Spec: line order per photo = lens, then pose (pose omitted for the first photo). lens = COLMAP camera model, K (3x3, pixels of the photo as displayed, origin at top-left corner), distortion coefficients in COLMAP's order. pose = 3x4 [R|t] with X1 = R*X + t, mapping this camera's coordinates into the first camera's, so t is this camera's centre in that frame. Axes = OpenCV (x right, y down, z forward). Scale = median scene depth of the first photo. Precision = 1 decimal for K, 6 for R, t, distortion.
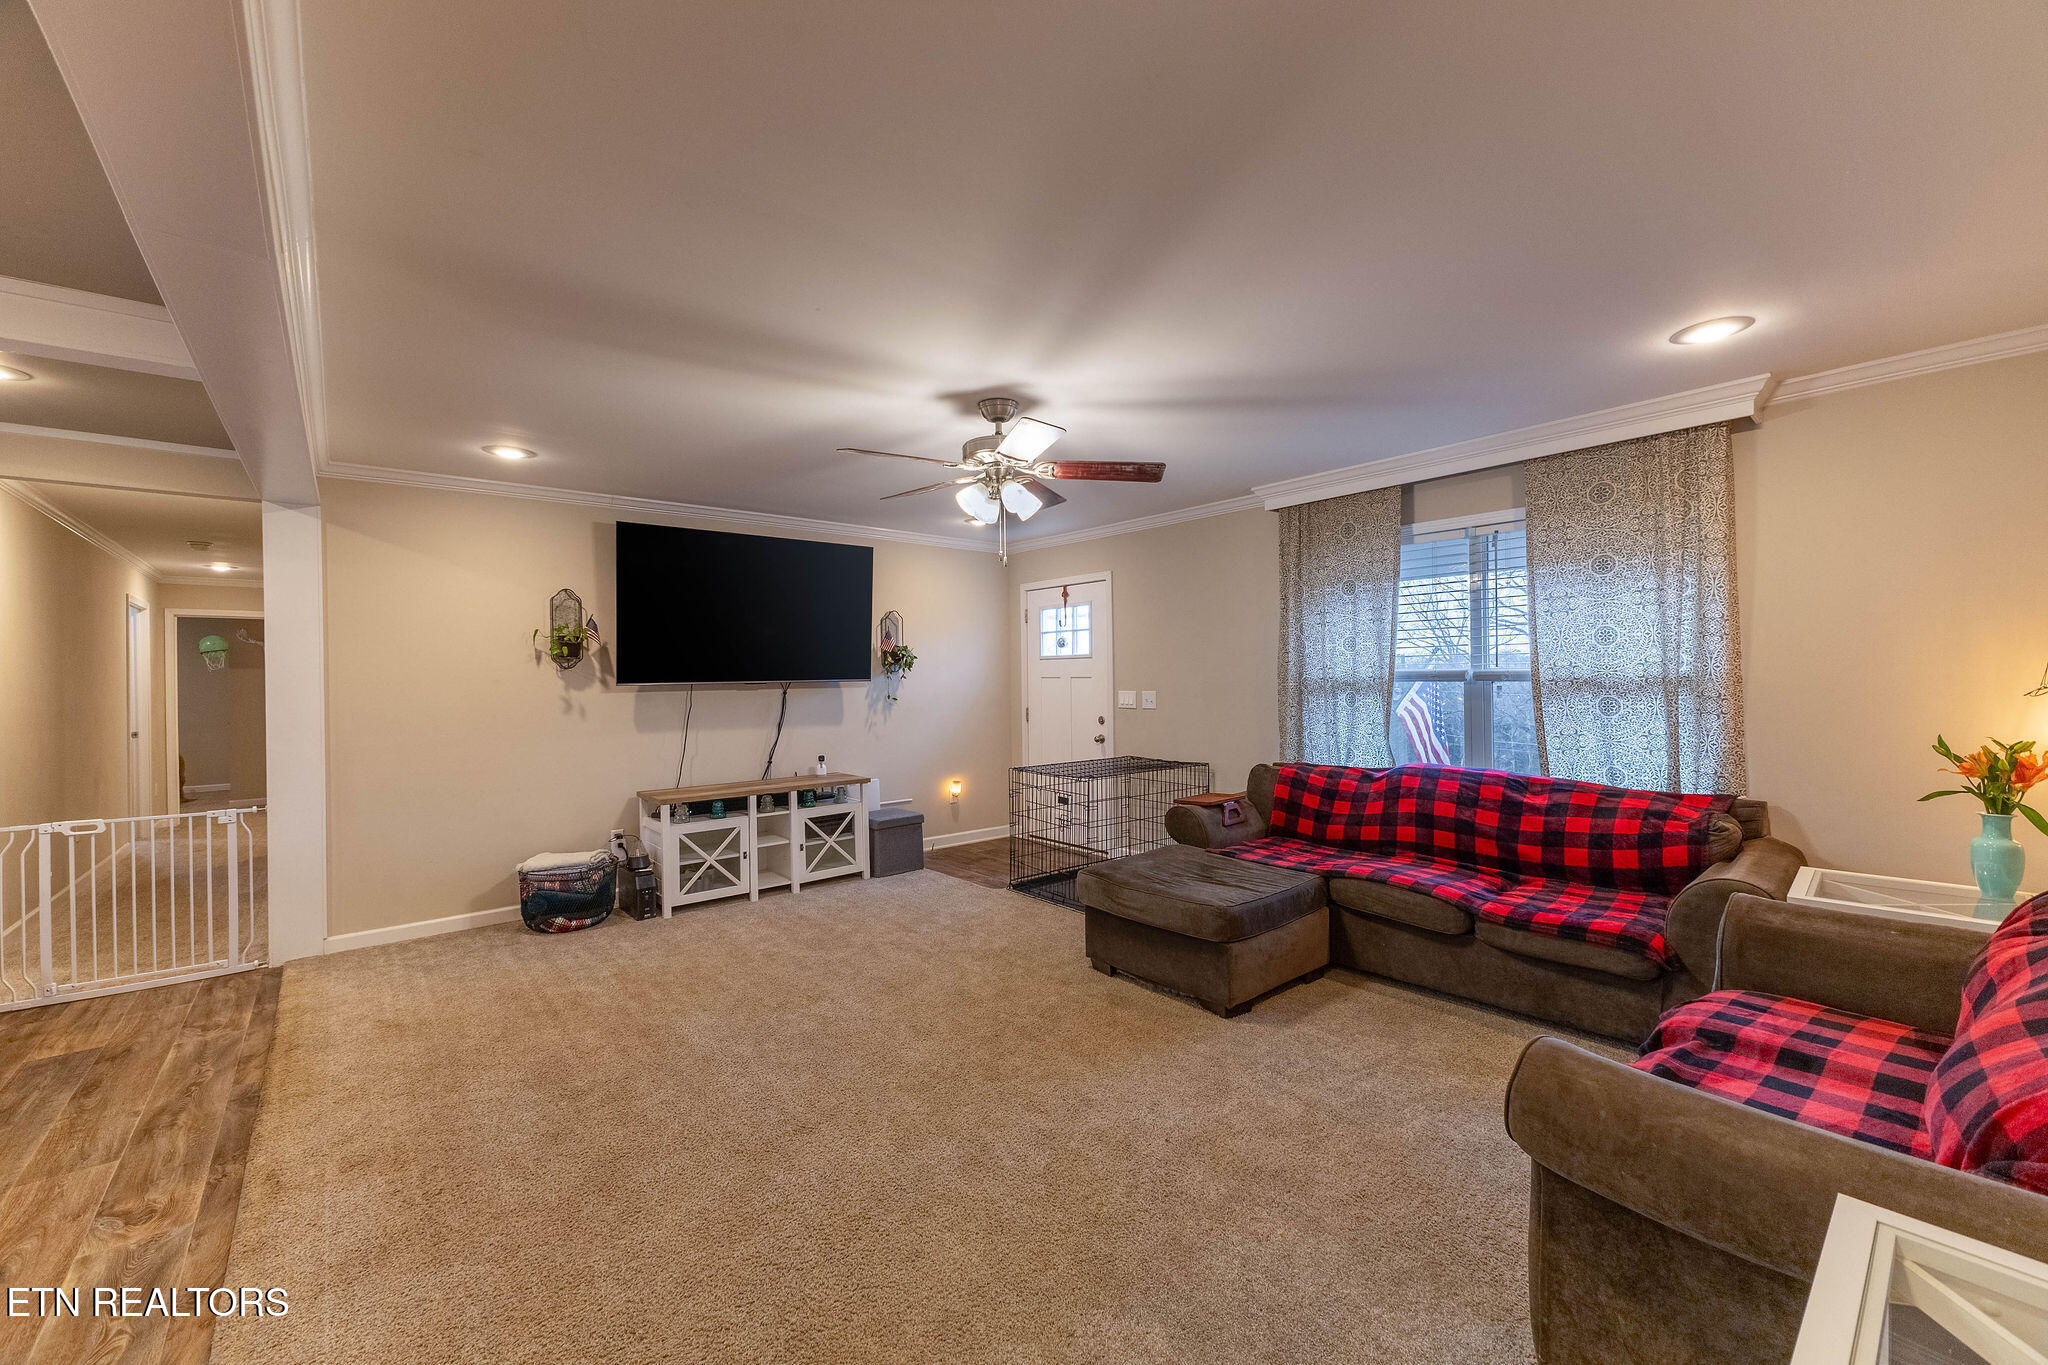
lens RADIAL K [[809.7, 0, 997.7], [0, 809.7, 692.3], [0, 0, 1]] dist [0.012424, -0.003076]
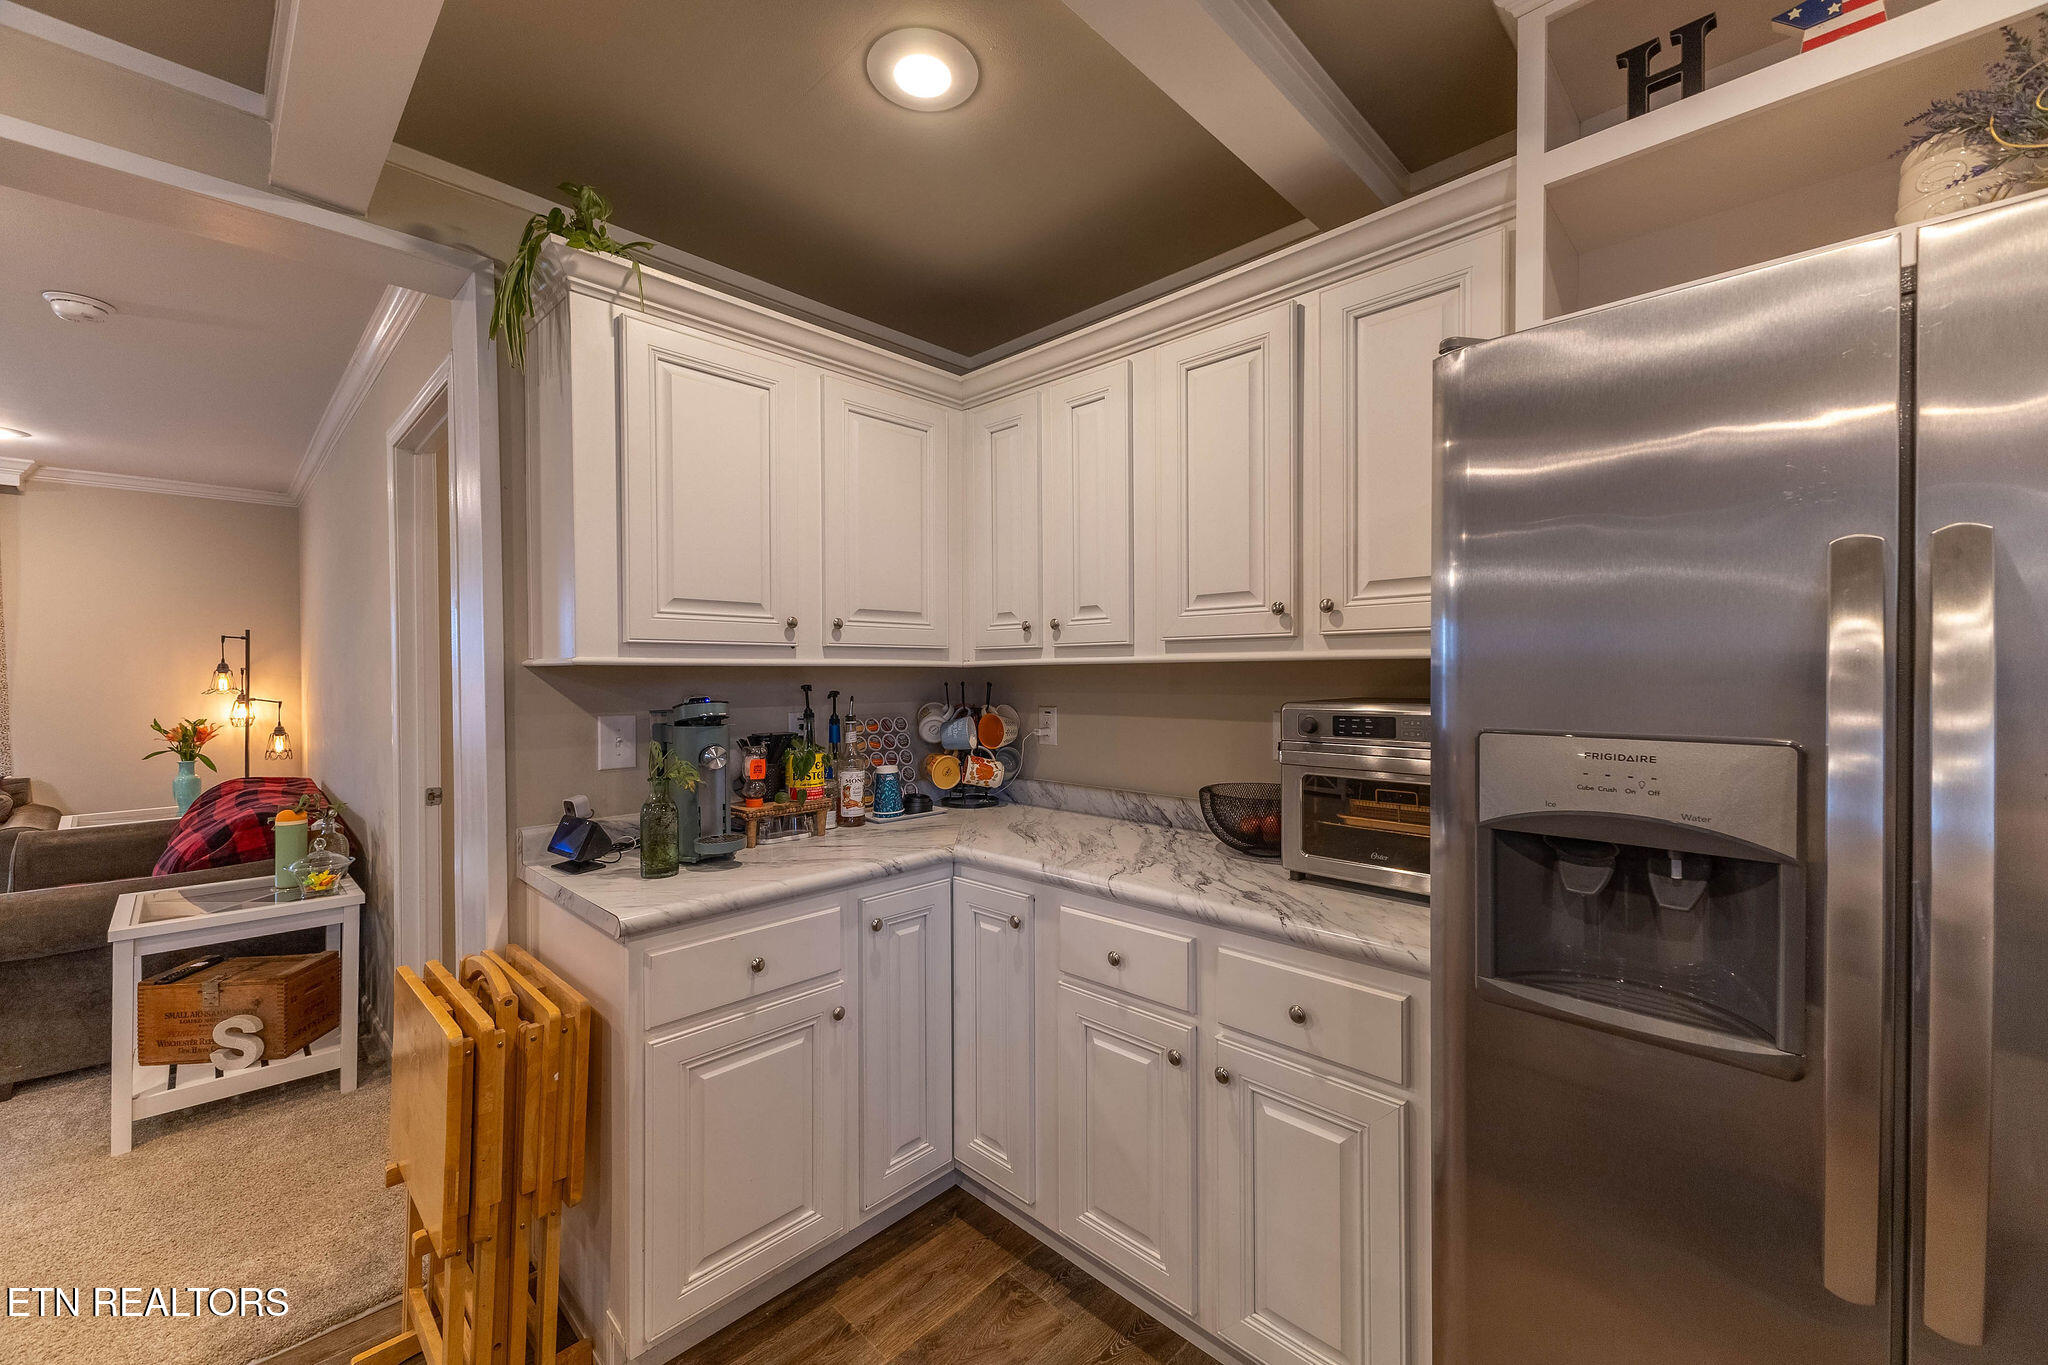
lens RADIAL K [[809.7, 0, 1022.0], [0, 809.7, 670.5], [0, 0, 1]] dist [0.012424, -0.003076]
pose [[-0.101555, 0.014909, 0.994718, -0.475627], [0.020181, 0.999713, -0.012923, 0.009171], [-0.994625, 0.018762, -0.101827, -0.406983]]
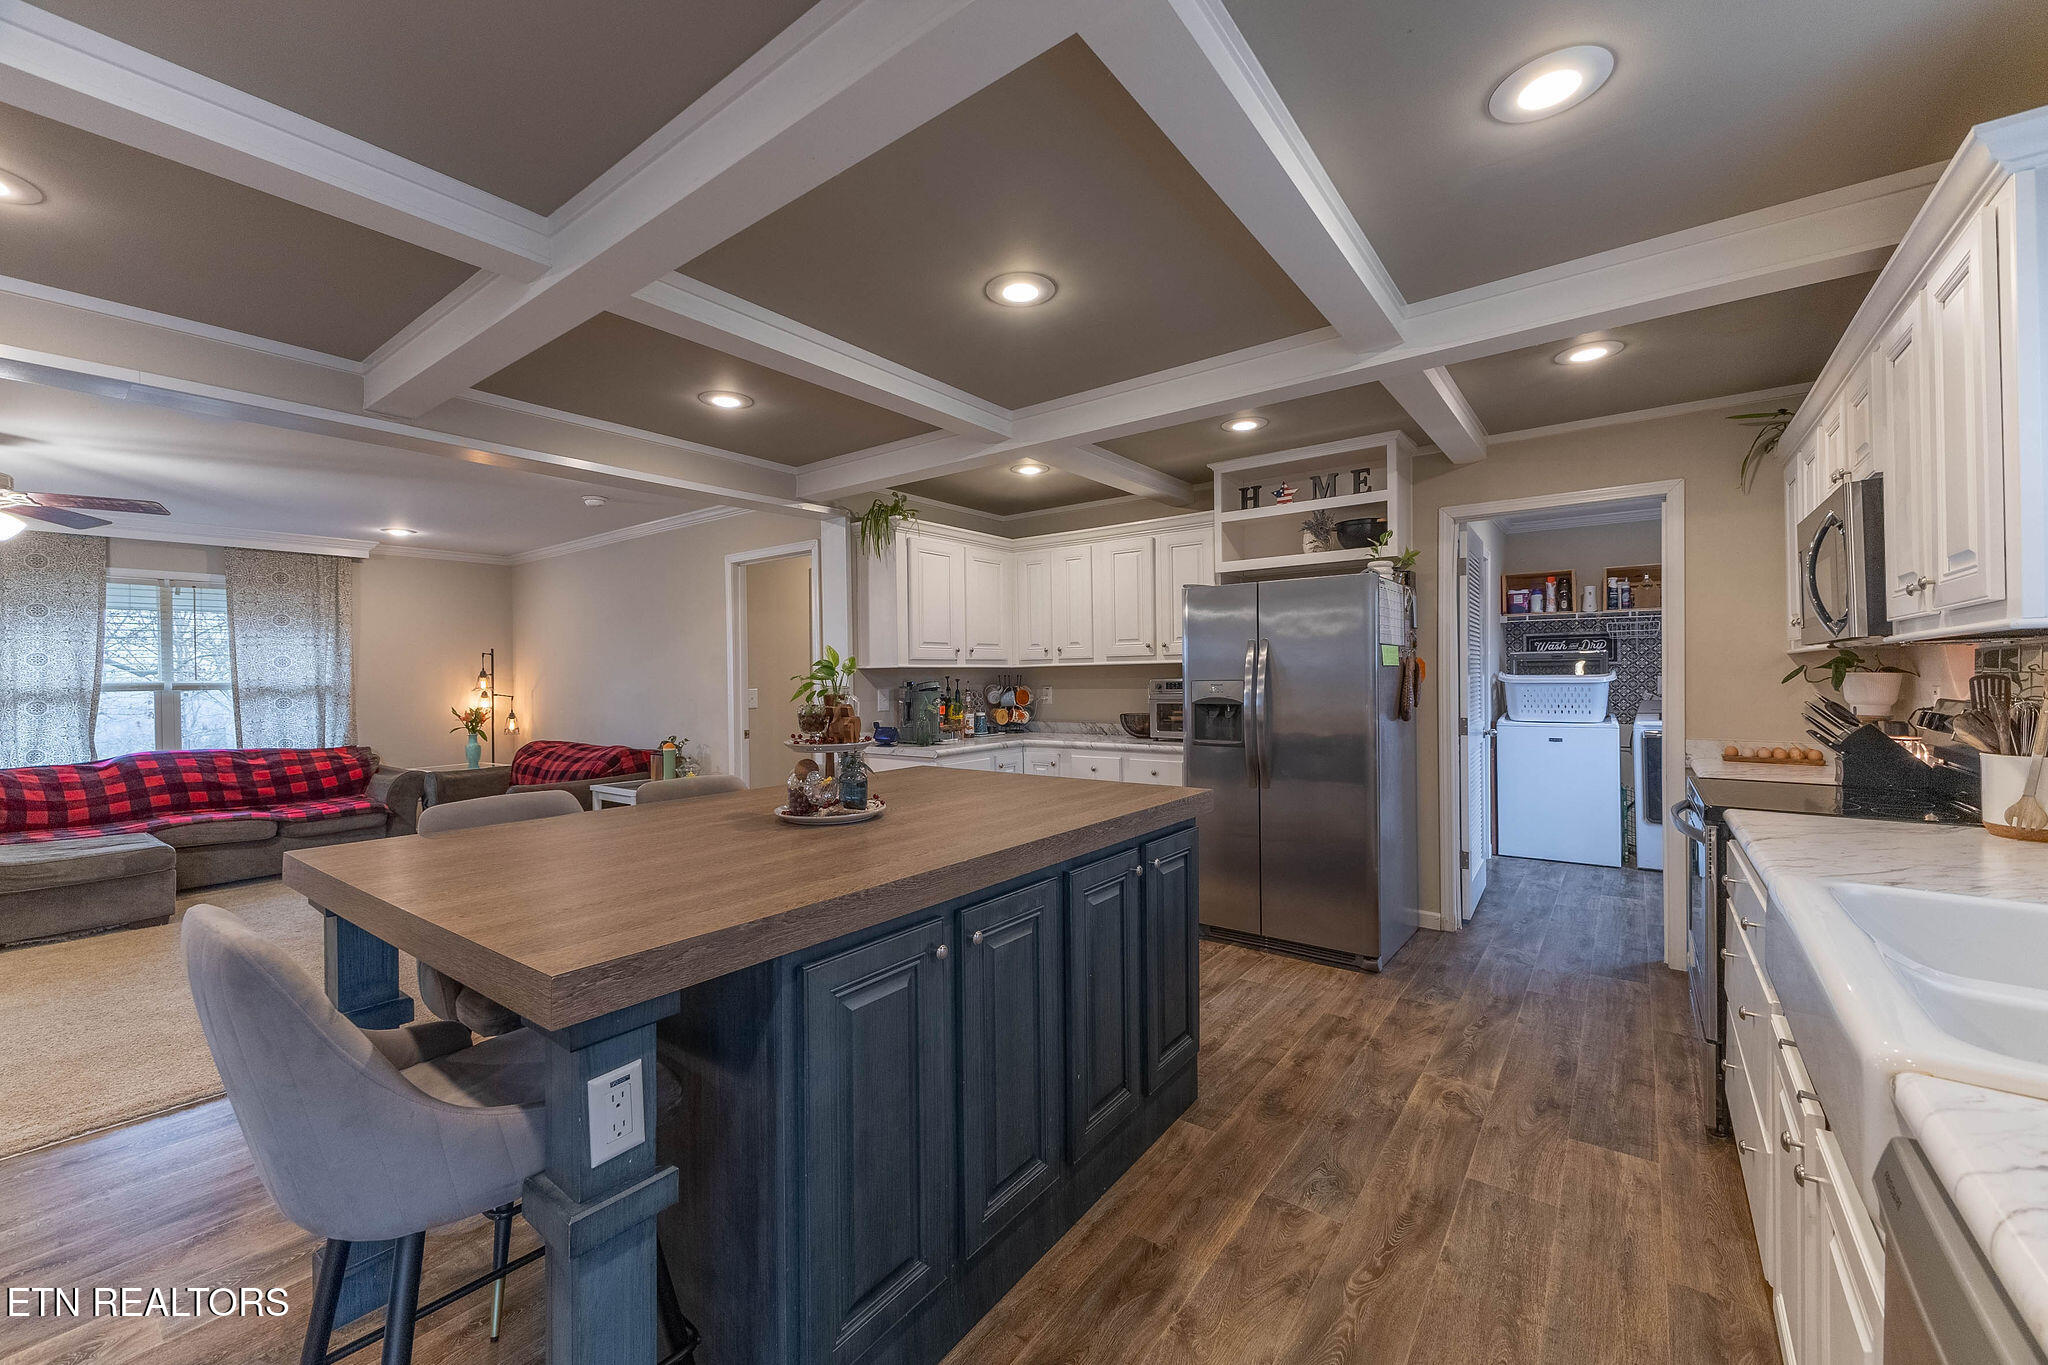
lens RADIAL K [[809.7, 0, 1050.3], [0, 809.7, 668.1], [0, 0, 1]] dist [0.012424, -0.003076]
pose [[-0.270813, 0.020926, 0.962405, -1.302386], [0.033945, 0.999349, -0.012177, 0.018273], [-0.962033, 0.029372, -0.271347, -0.068537]]
